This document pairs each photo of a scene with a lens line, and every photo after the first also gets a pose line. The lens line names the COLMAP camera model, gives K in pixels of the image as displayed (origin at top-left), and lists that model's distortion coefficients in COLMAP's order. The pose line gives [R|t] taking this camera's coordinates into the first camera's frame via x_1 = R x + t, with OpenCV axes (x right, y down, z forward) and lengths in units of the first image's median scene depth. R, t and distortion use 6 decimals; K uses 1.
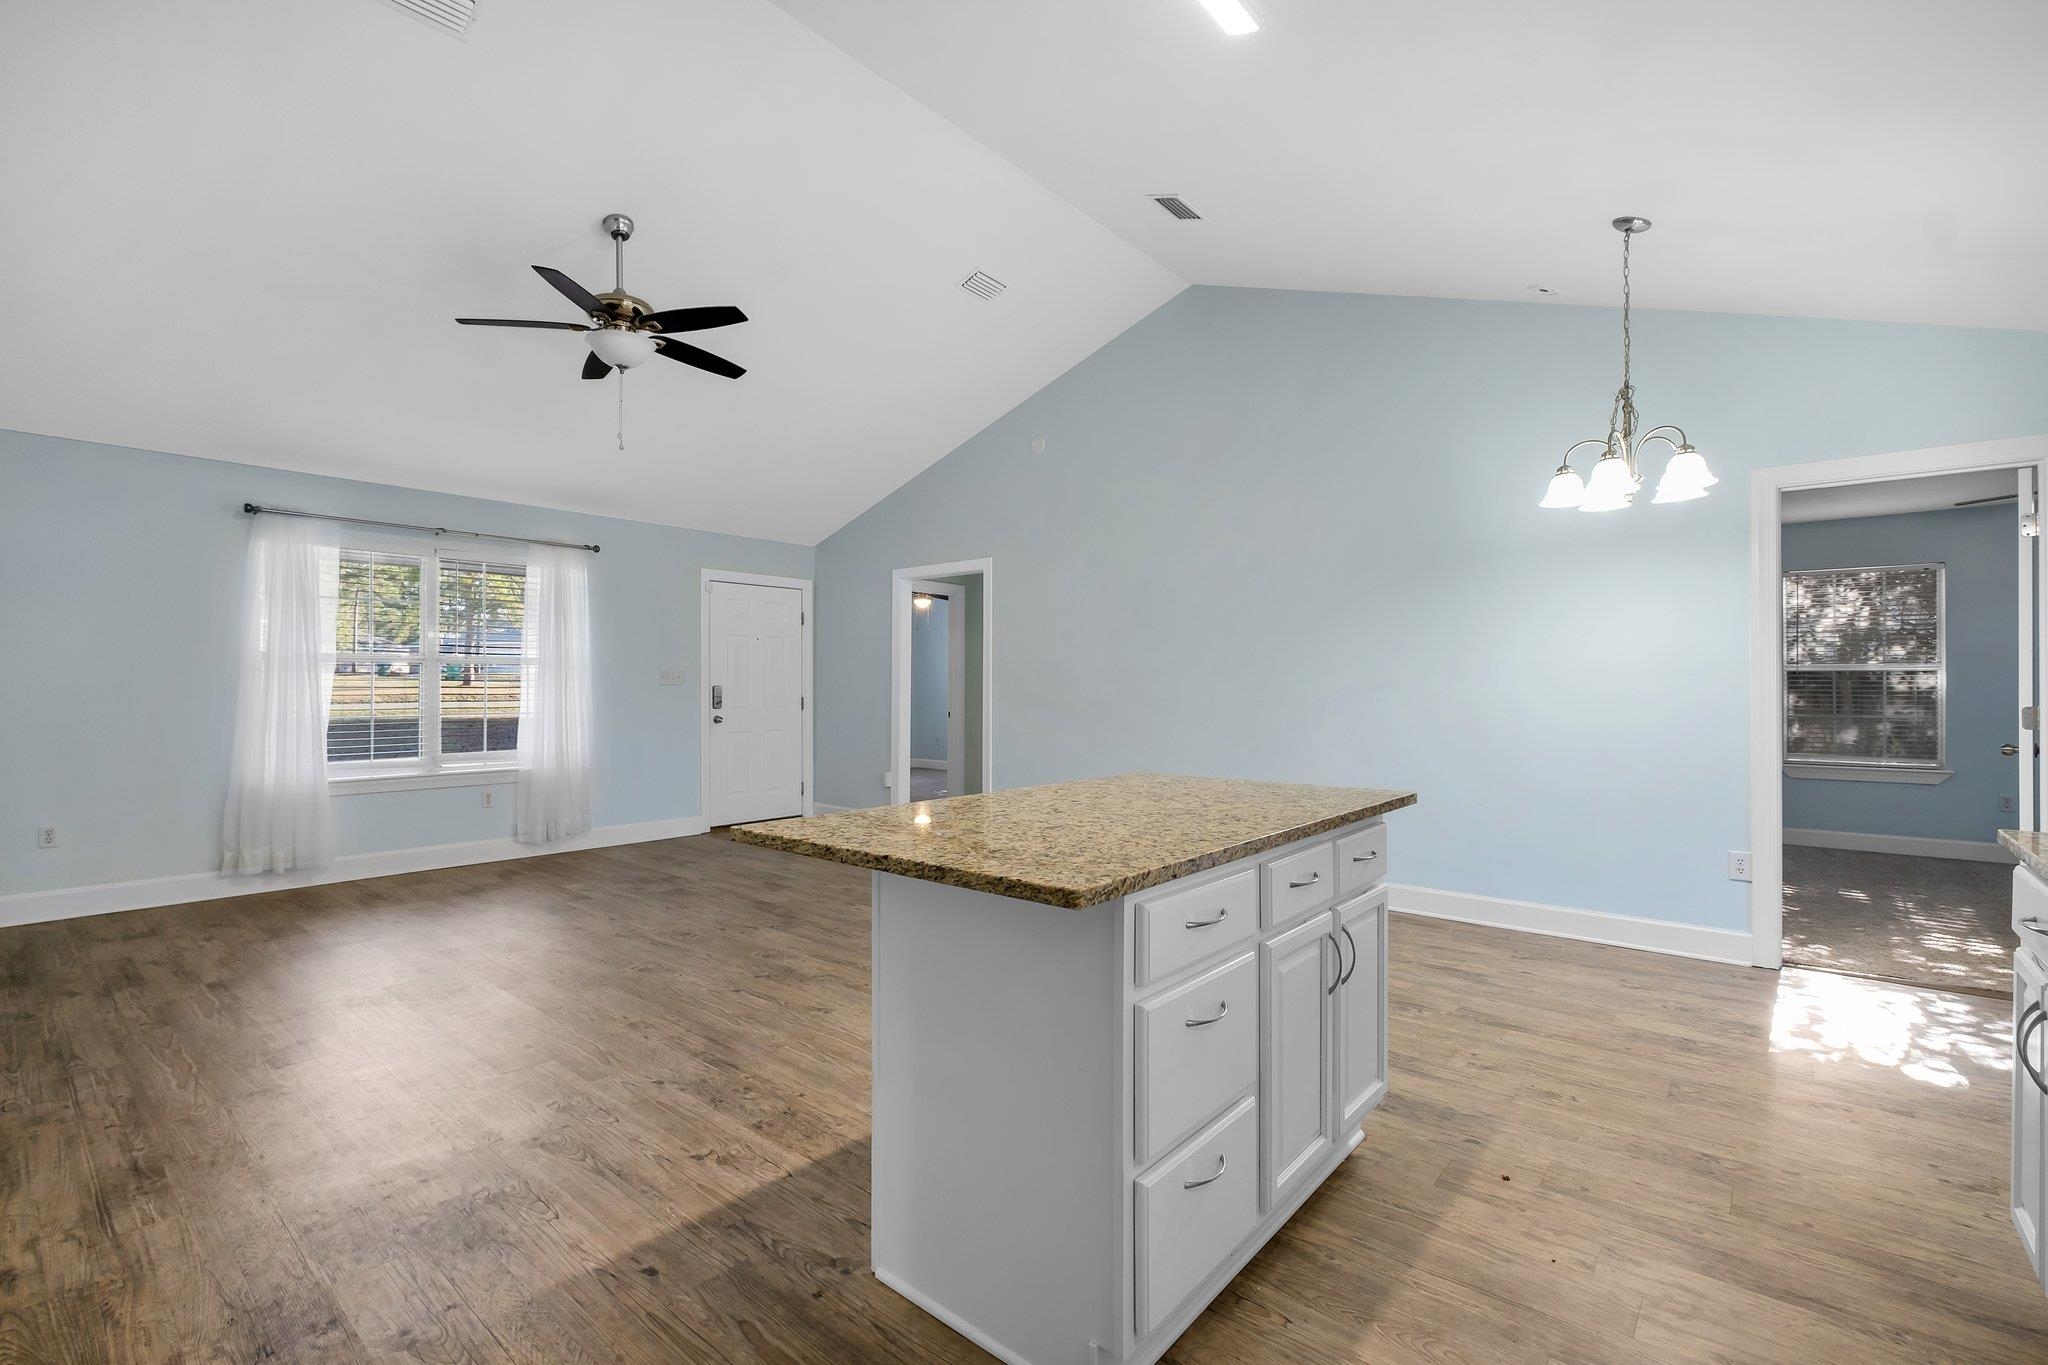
lens RADIAL K [[899.0, 0, 1020.0], [0, 899.0, 686.3], [0, 0, 1]] dist [-0.004495, 0.000345]
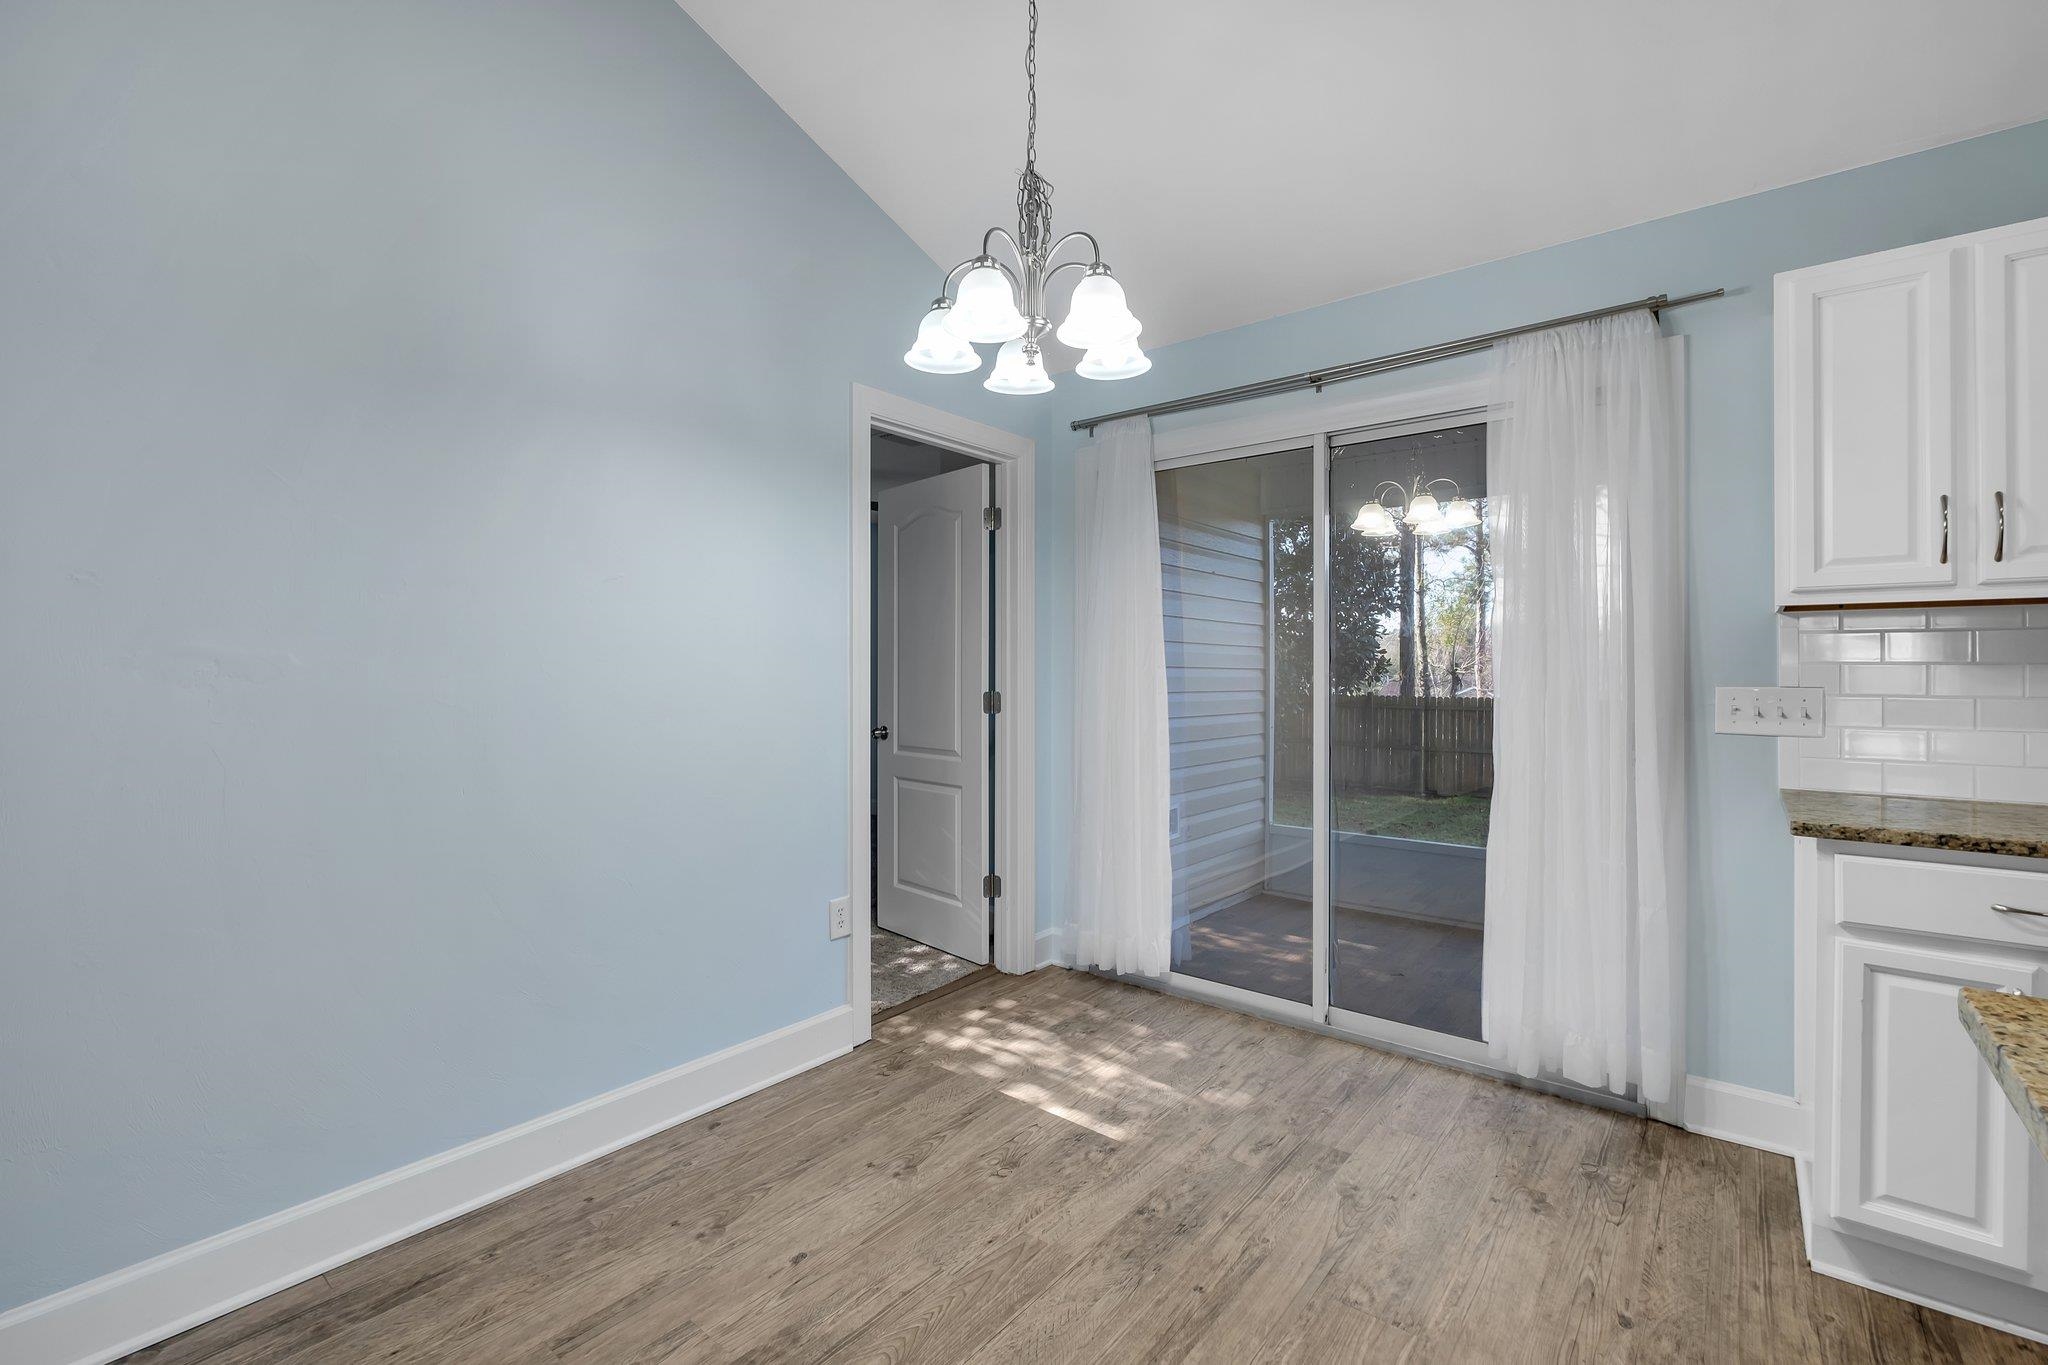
lens RADIAL K [[890.3, 0, 1023.2], [0, 890.3, 663.0], [0, 0, 1]] dist [-0.005327, -0.000490]
pose [[-0.024497, 0.008810, 0.999661, 0.055750], [-0.000266, 0.999961, -0.008820, -0.000216], [-0.999700, -0.000482, -0.024494, 0.654420]]
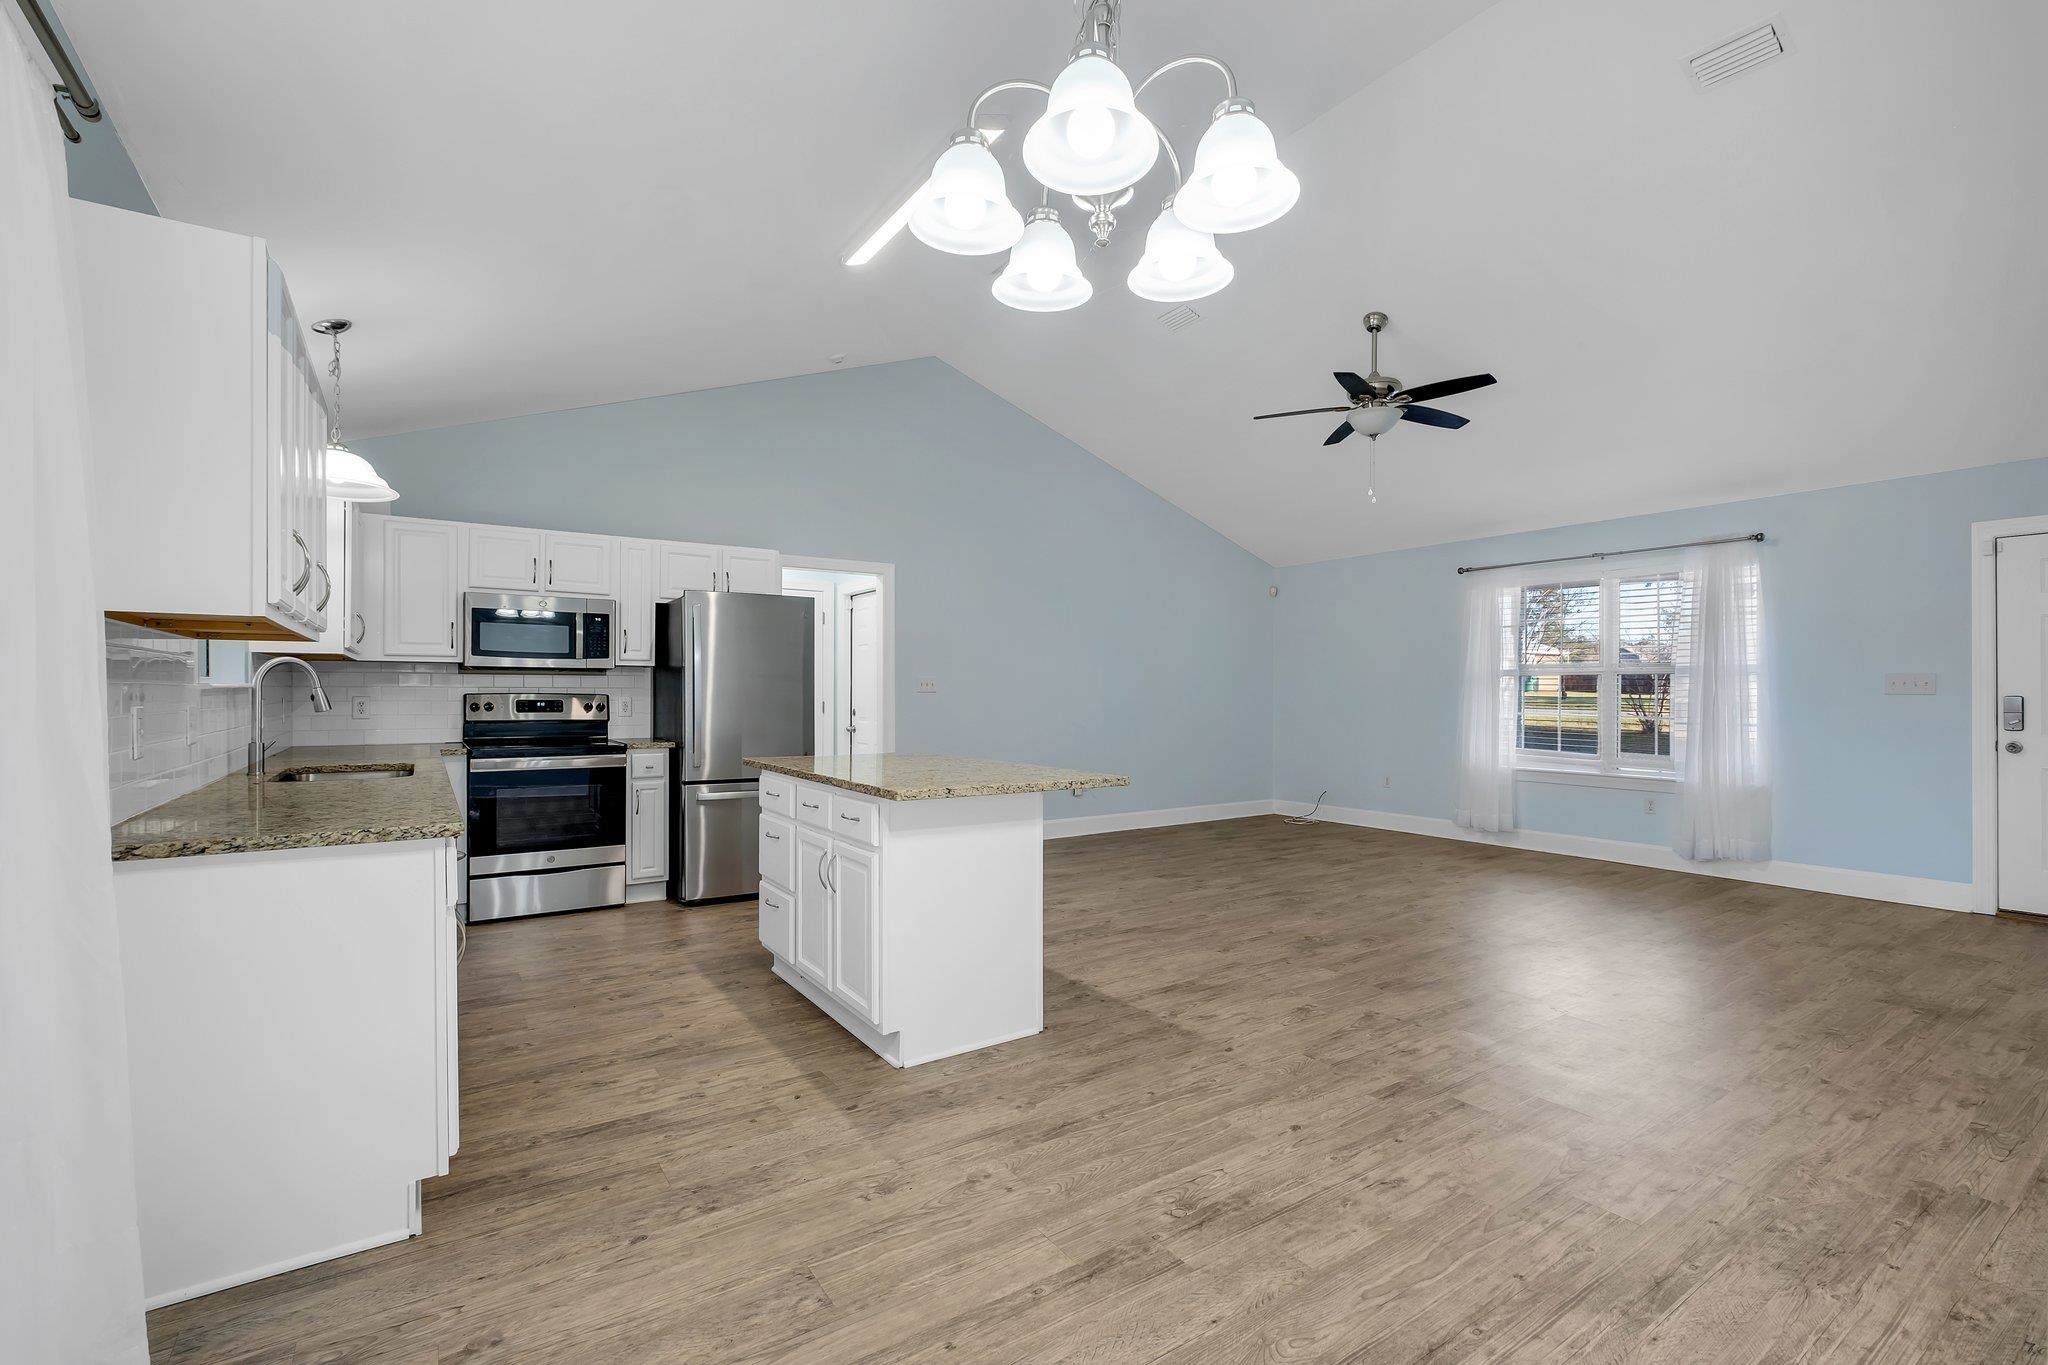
lens RADIAL K [[899.0, 0, 1020.0], [0, 899.0, 686.3], [0, 0, 1]] dist [-0.004495, 0.000345]
pose [[-0.271798, -0.008172, -0.962320, 0.697122], [-0.003624, 0.999966, -0.007468, -0.000153], [0.962348, 0.001458, -0.271818, 0.690578]]
